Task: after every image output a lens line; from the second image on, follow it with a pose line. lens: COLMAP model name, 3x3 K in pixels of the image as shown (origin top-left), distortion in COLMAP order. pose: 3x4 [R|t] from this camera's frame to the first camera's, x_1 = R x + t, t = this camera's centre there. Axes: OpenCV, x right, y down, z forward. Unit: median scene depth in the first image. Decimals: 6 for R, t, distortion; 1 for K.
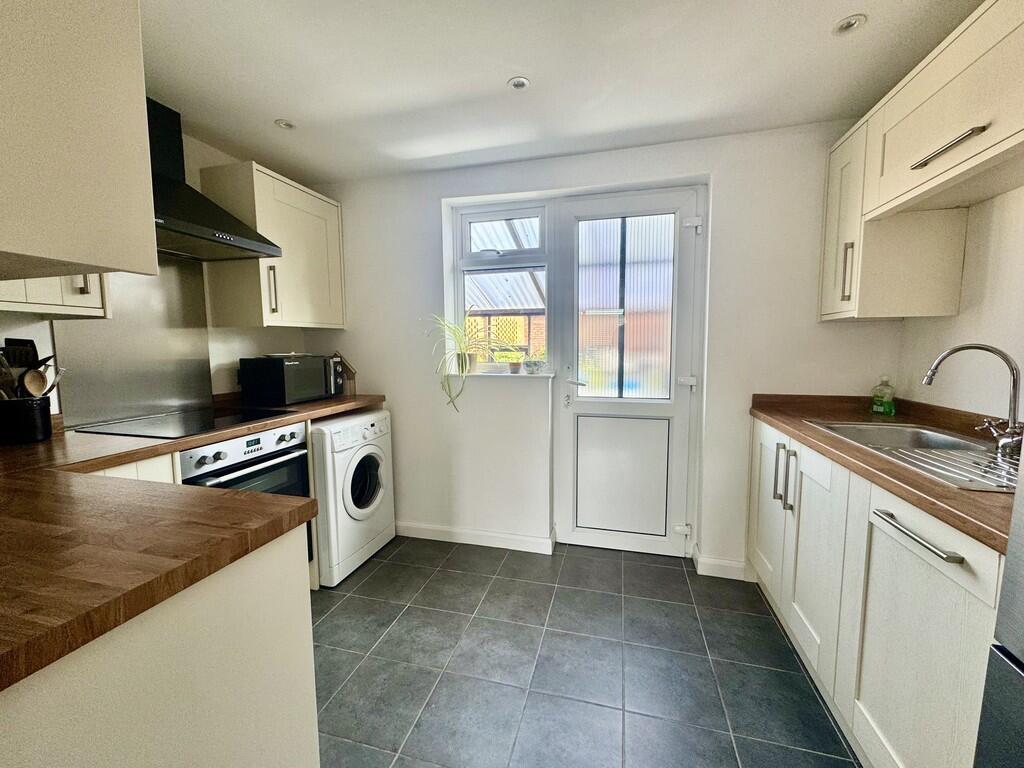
lens RADIAL K [[409.9, 0, 513.9], [0, 409.9, 383.2], [0, 0, 1]] dist [-0.001374, -0.000093]
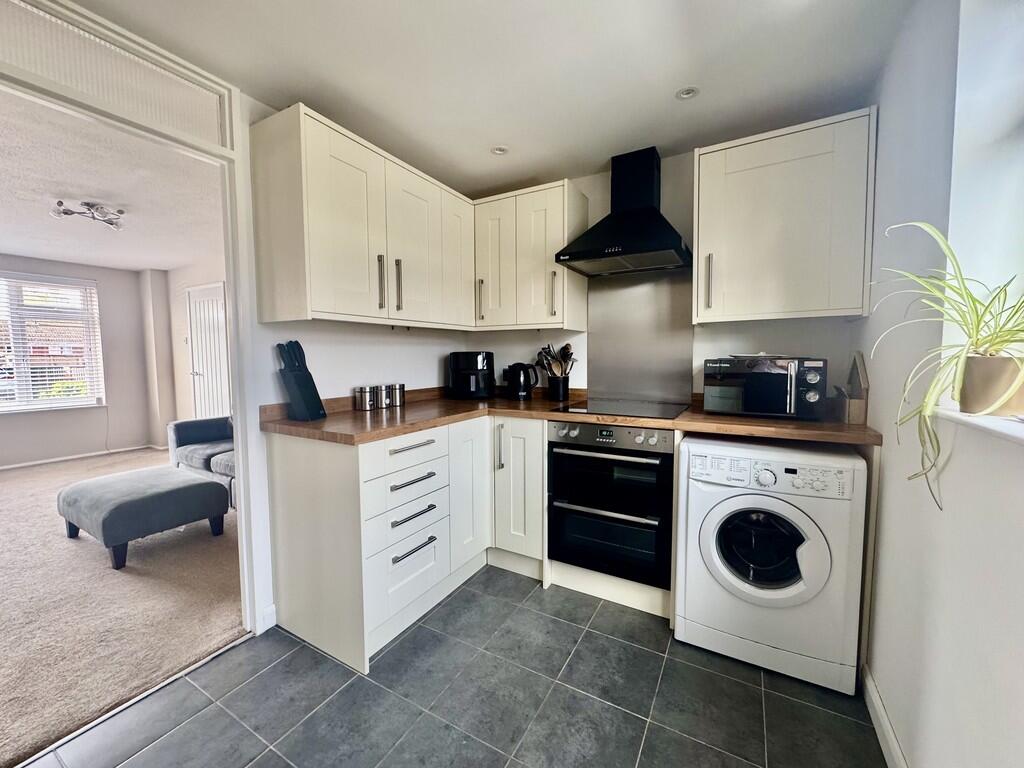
lens RADIAL K [[409.9, 0, 513.9], [0, 409.9, 383.2], [0, 0, 1]] dist [-0.001374, -0.000093]
pose [[-0.258017, 0.073069, -0.963373, 0.397499], [-0.081775, 0.991906, 0.097134, -0.062497], [0.962673, 0.103843, -0.249954, 0.849068]]
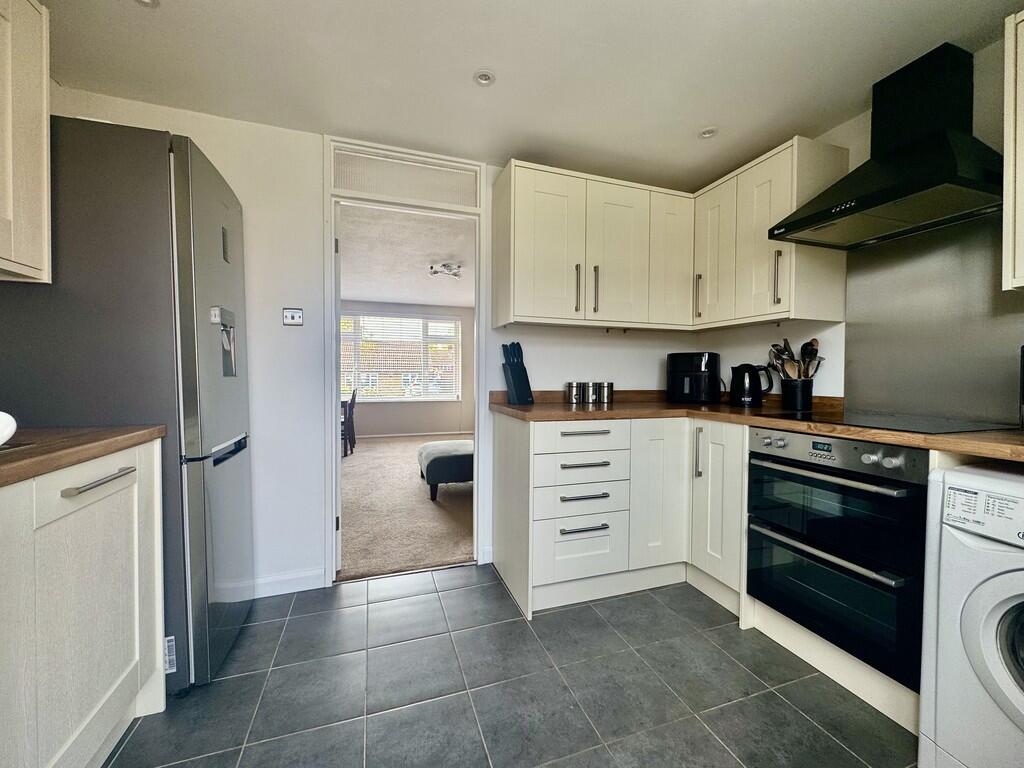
lens RADIAL K [[409.9, 0, 513.9], [0, 409.9, 383.2], [0, 0, 1]] dist [-0.001374, -0.000093]
pose [[-0.831504, 0.011711, -0.555396, 0.292709], [-0.052682, 0.993610, 0.099824, -0.028962], [0.553016, 0.112263, -0.825573, 1.102745]]
